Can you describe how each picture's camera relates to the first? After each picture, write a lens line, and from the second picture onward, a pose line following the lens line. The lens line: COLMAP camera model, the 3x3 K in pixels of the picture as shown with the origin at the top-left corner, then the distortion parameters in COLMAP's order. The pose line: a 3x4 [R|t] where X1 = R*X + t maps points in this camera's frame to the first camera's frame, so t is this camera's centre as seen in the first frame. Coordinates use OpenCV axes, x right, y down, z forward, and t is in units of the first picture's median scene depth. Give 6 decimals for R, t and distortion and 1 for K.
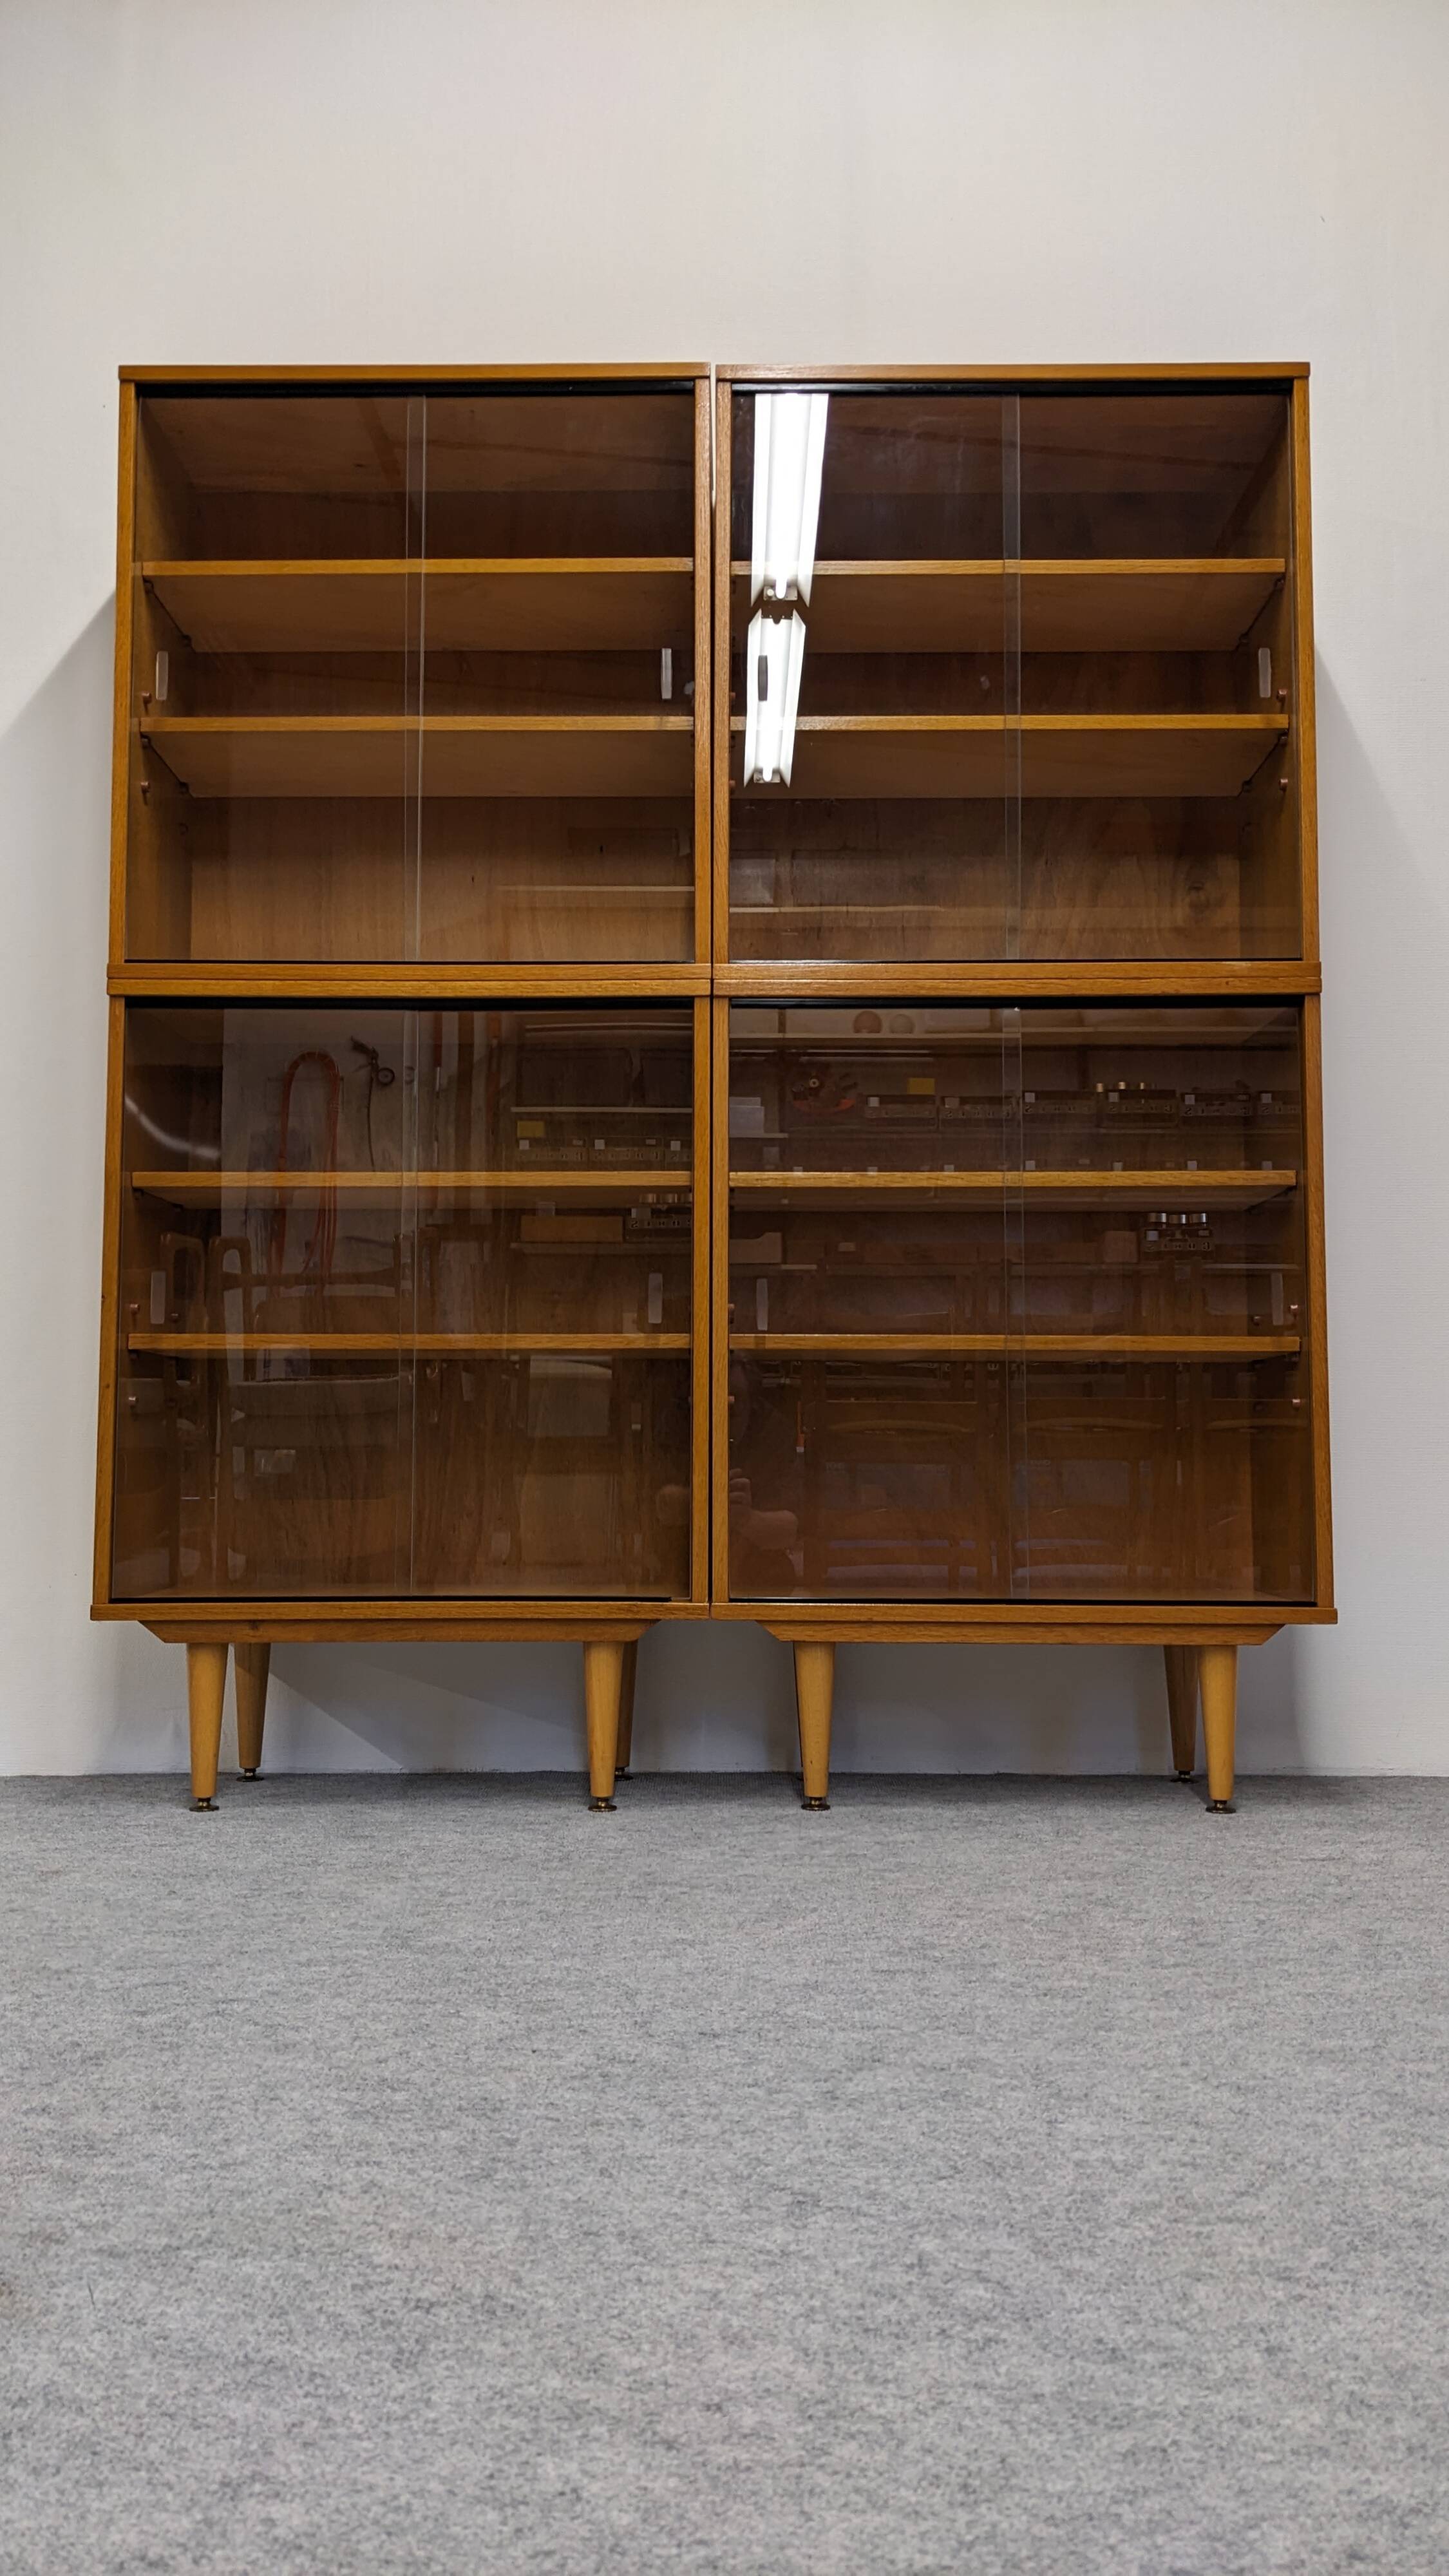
lens RADIAL K [[2041.9, 0, 691.8], [0, 2041.9, 1258.7], [0, 0, 1]] dist [0.050360, -0.079771]
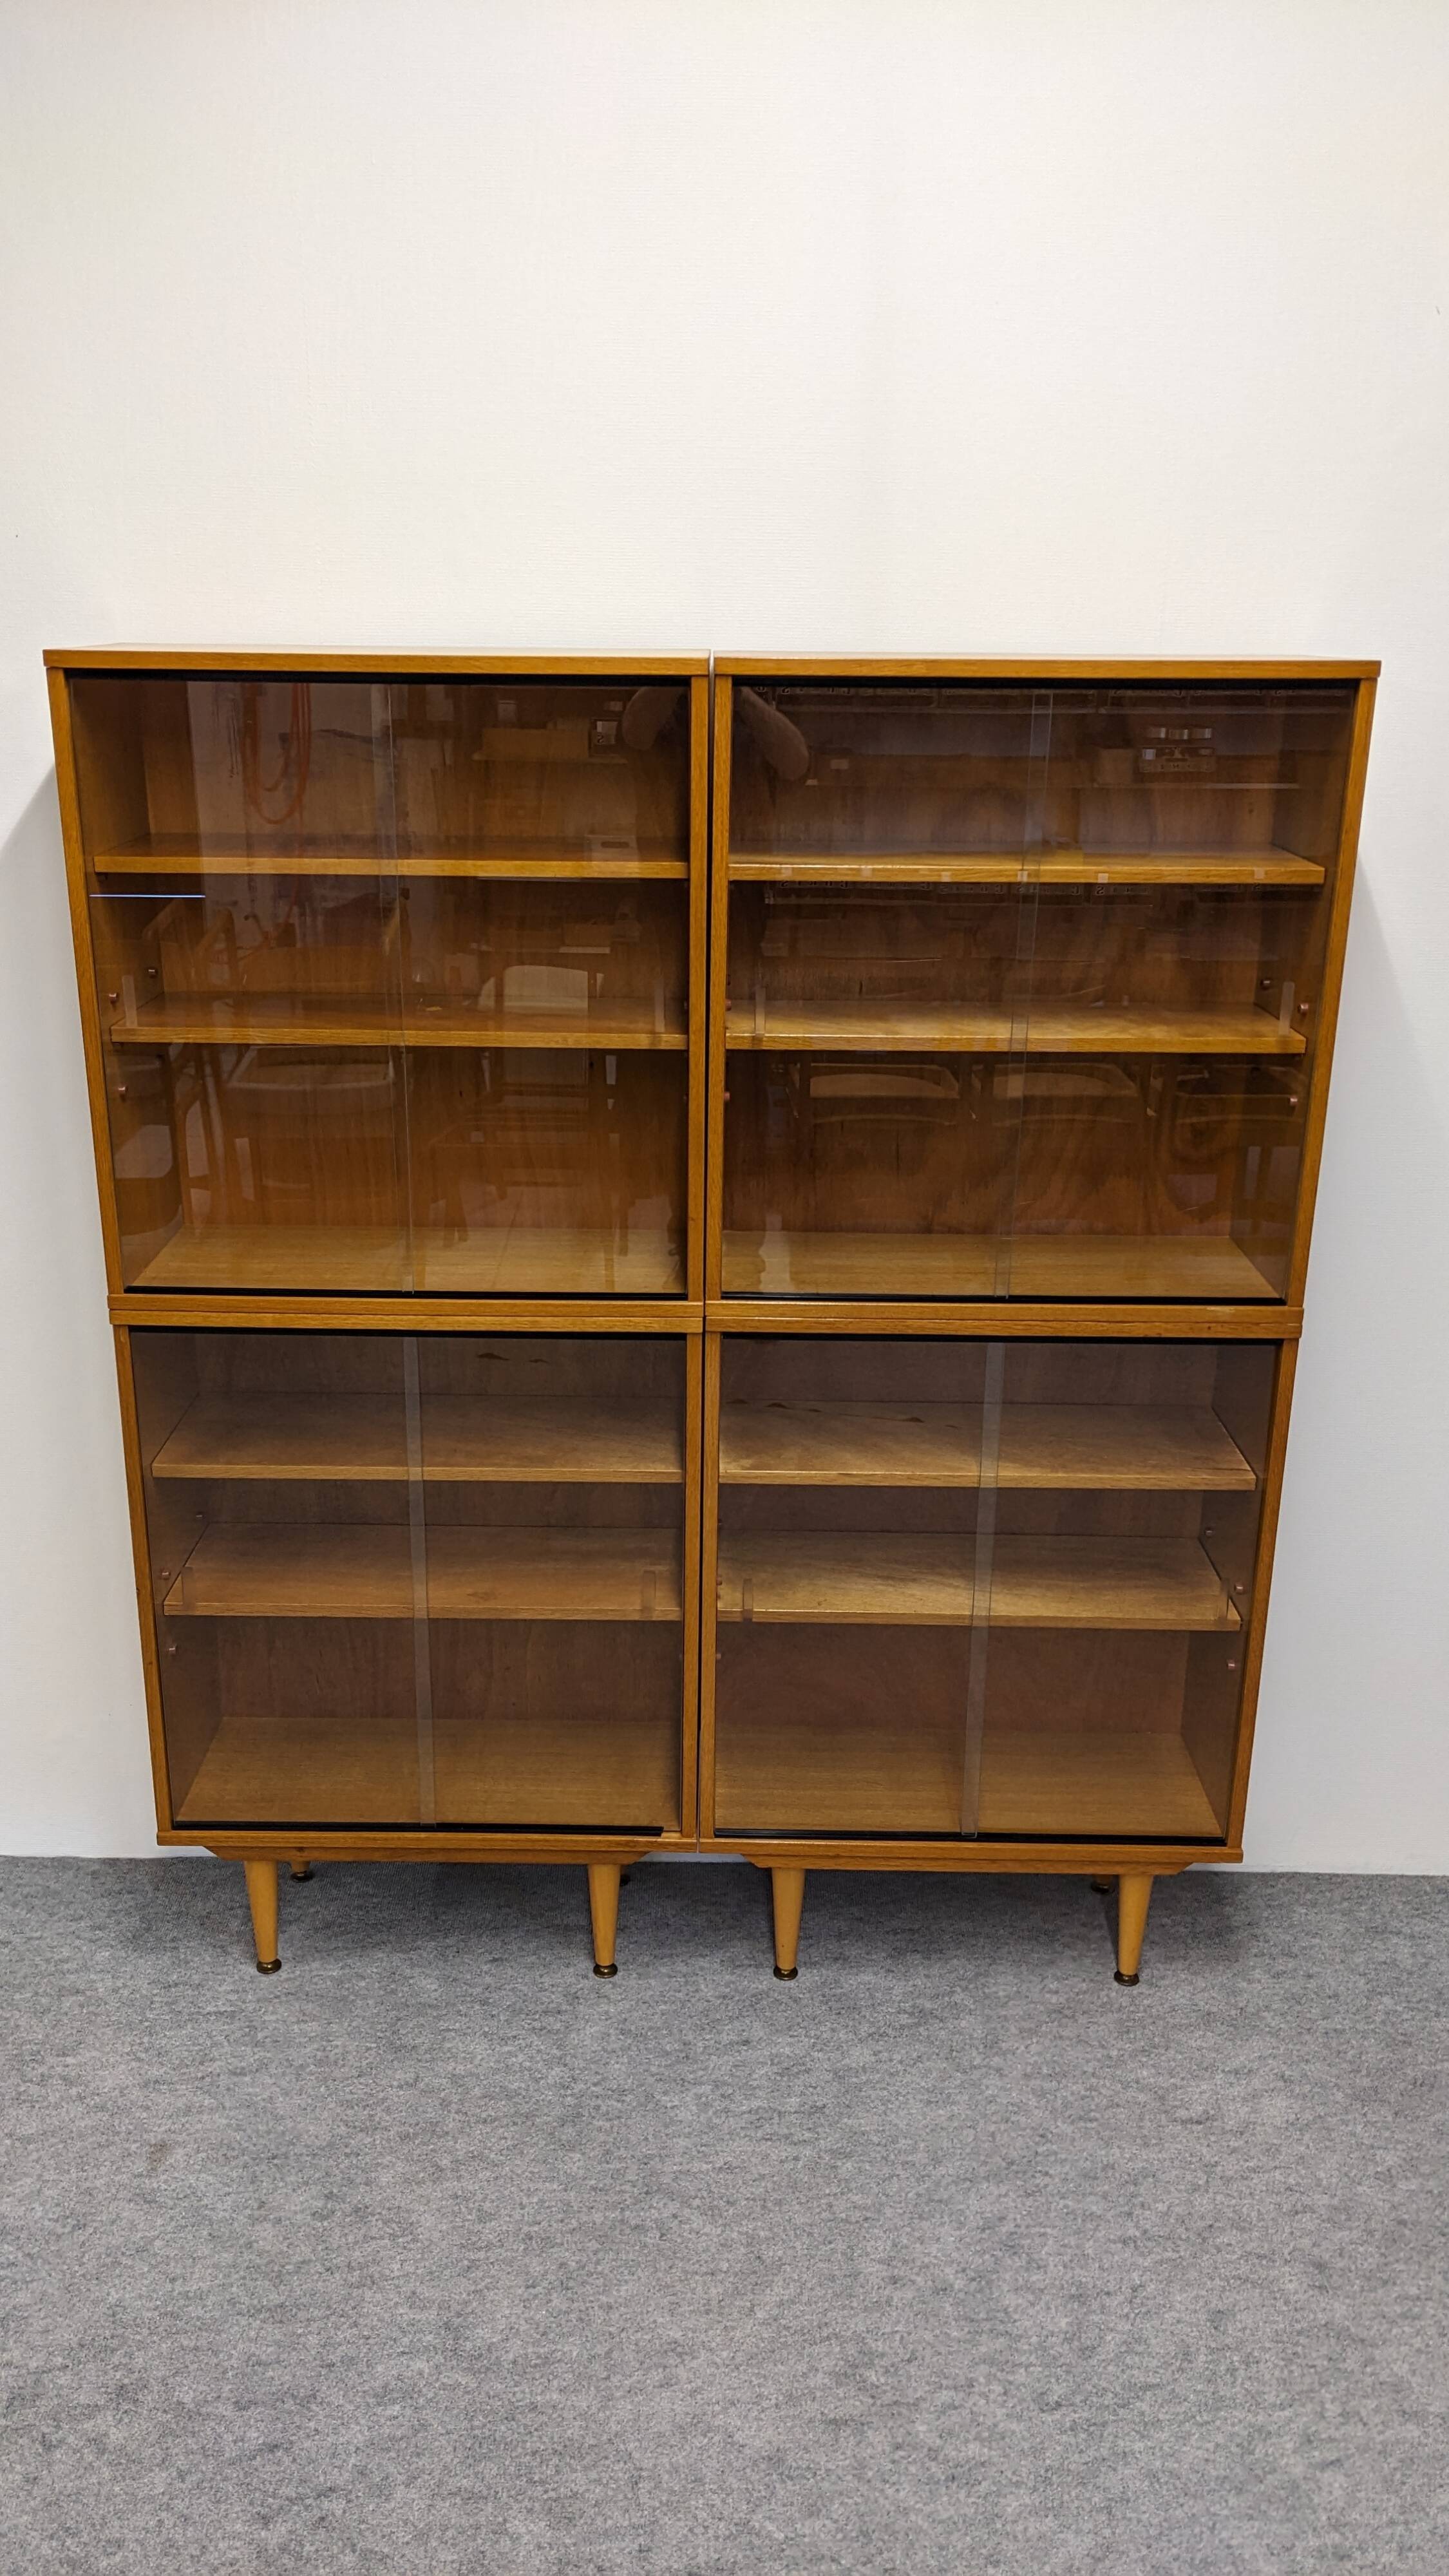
lens RADIAL K [[2048.8, 0, 680.2], [0, 2048.8, 1304.5], [0, 0, 1]] dist [0.047353, -0.077140]
pose [[0.999990, 0.003429, 0.002929, -0.005069], [-0.004331, 0.911118, 0.412122, -0.564008], [-0.001255, -0.412130, 0.911124, 0.073947]]
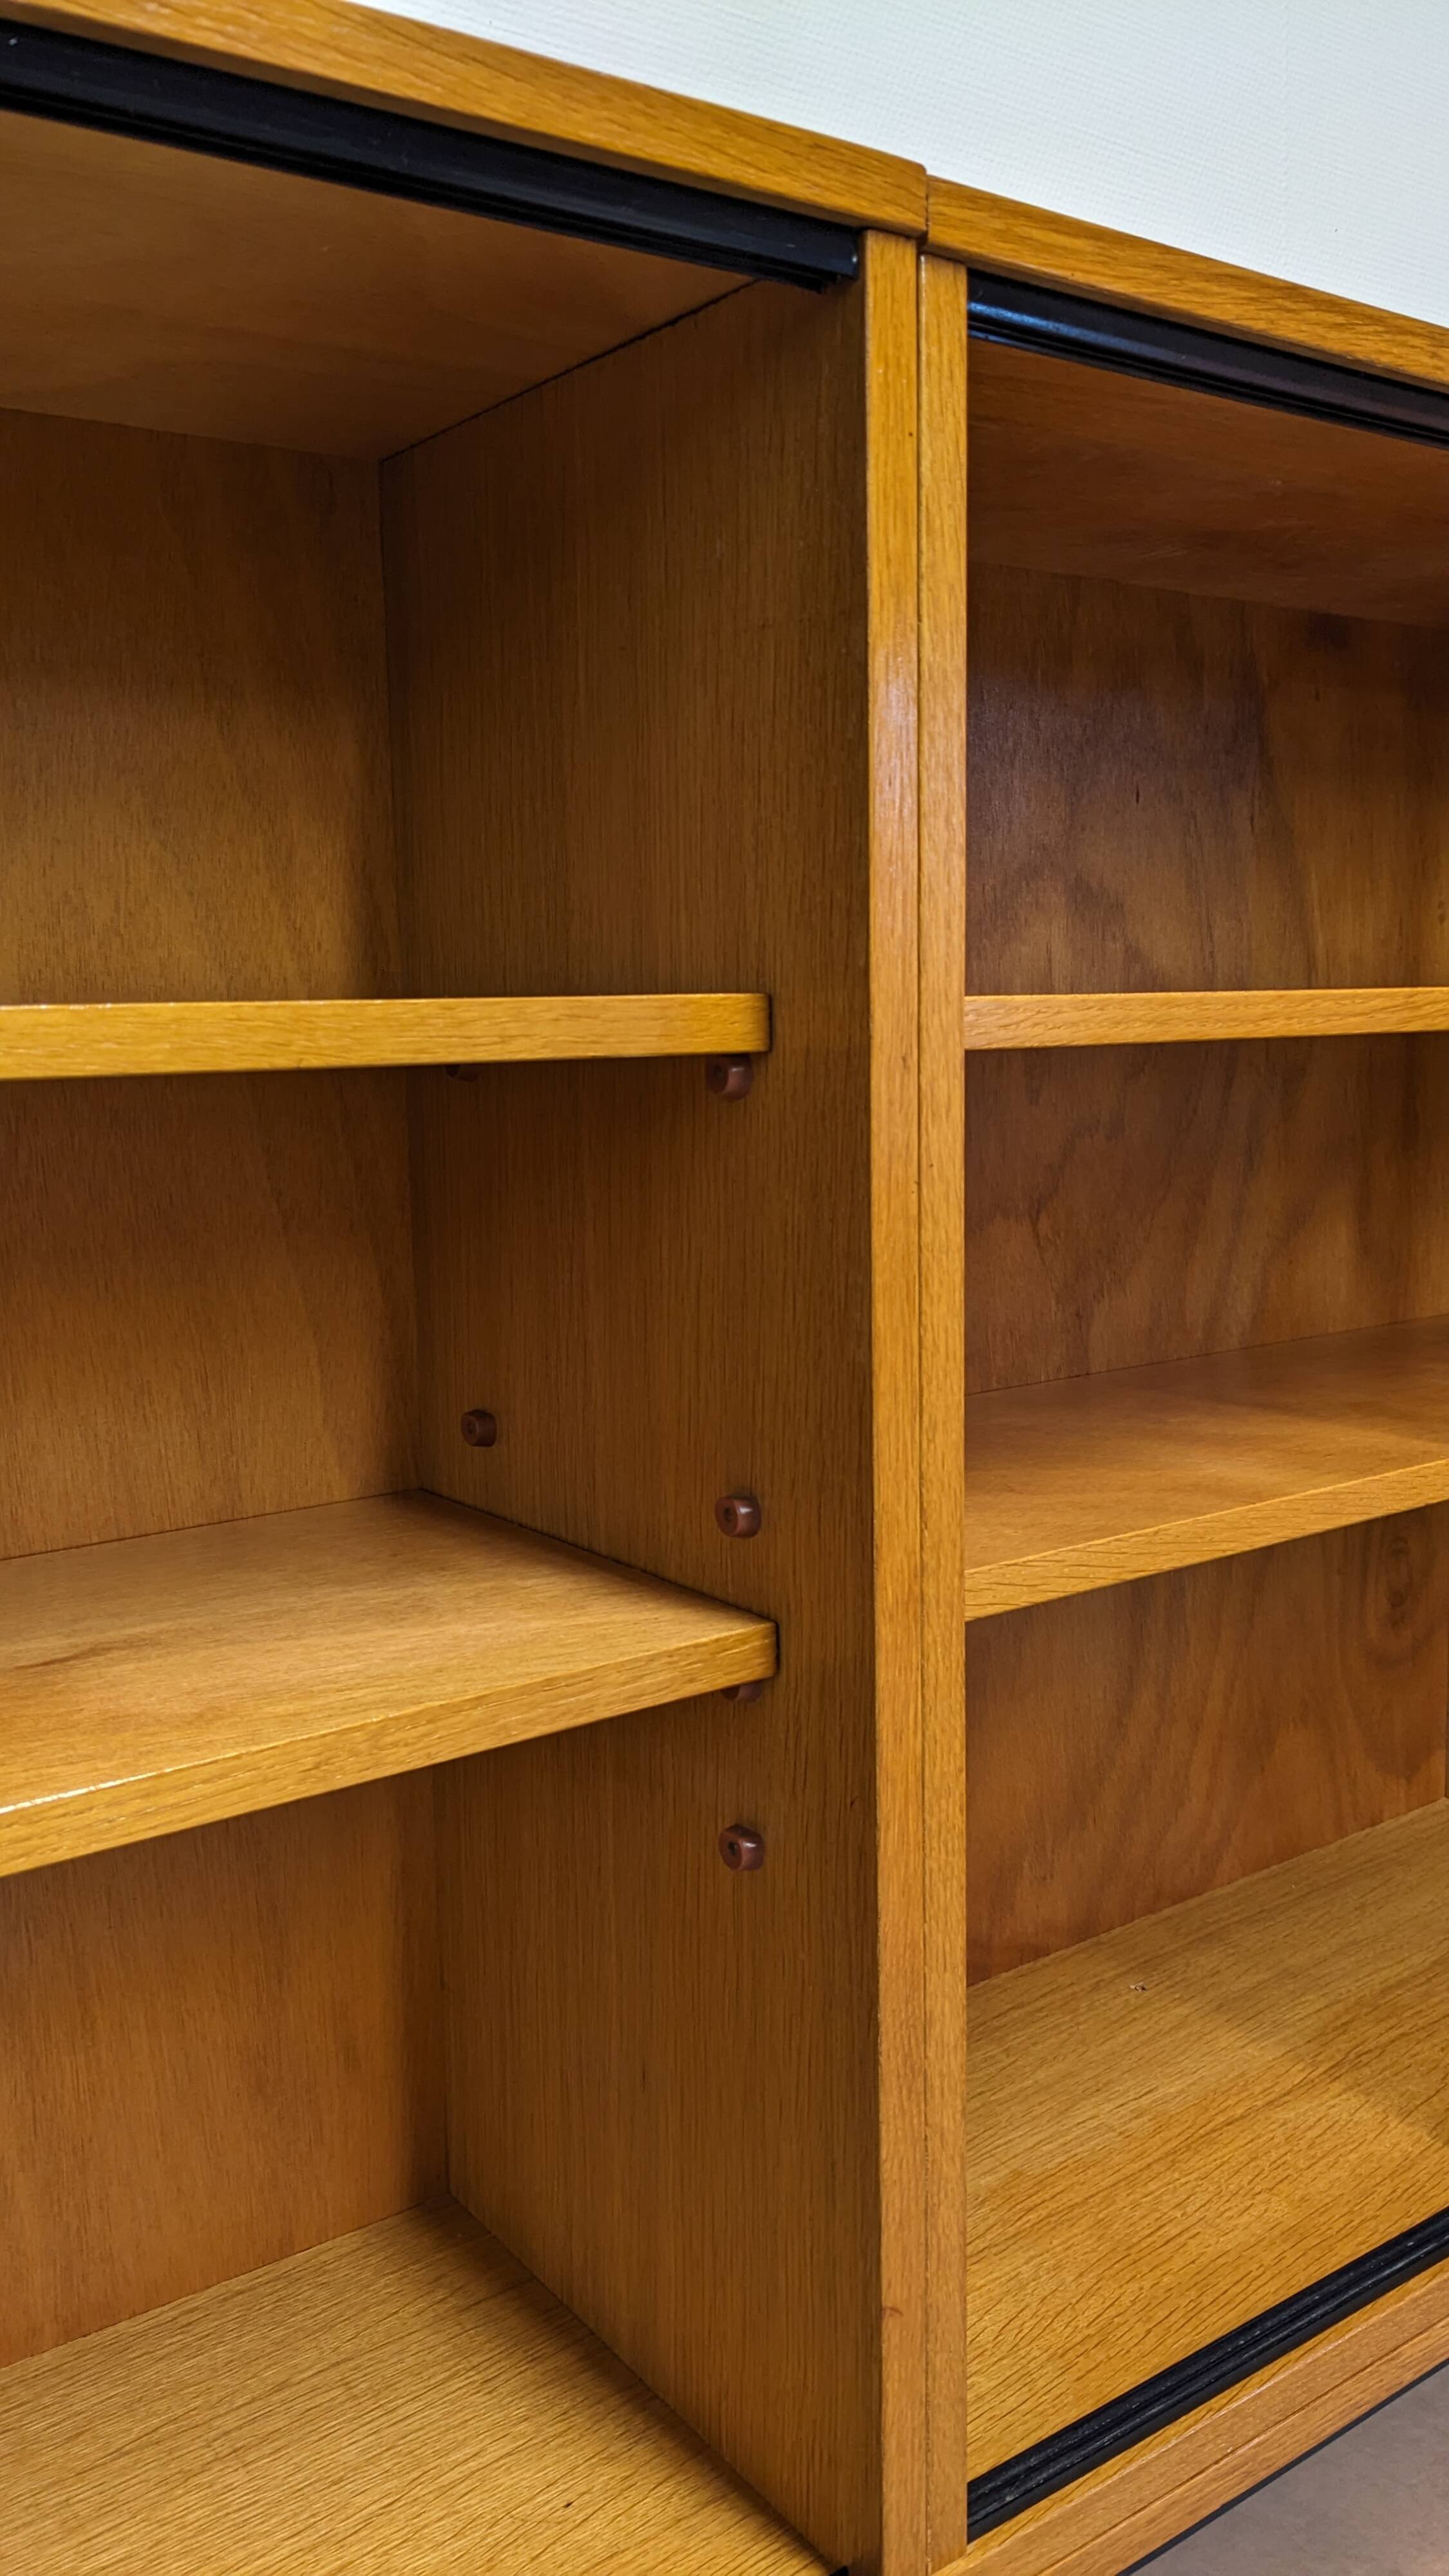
lens RADIAL K [[2016.2, 0, 723.6], [0, 2016.2, 1286.3], [0, 0, 1]] dist [0.102138, -0.223258]
pose [[0.806161, -0.100674, 0.583069, -0.152908], [-0.033897, 0.975943, 0.215374, -0.374024], [-0.590724, -0.193390, 0.783355, 0.838260]]
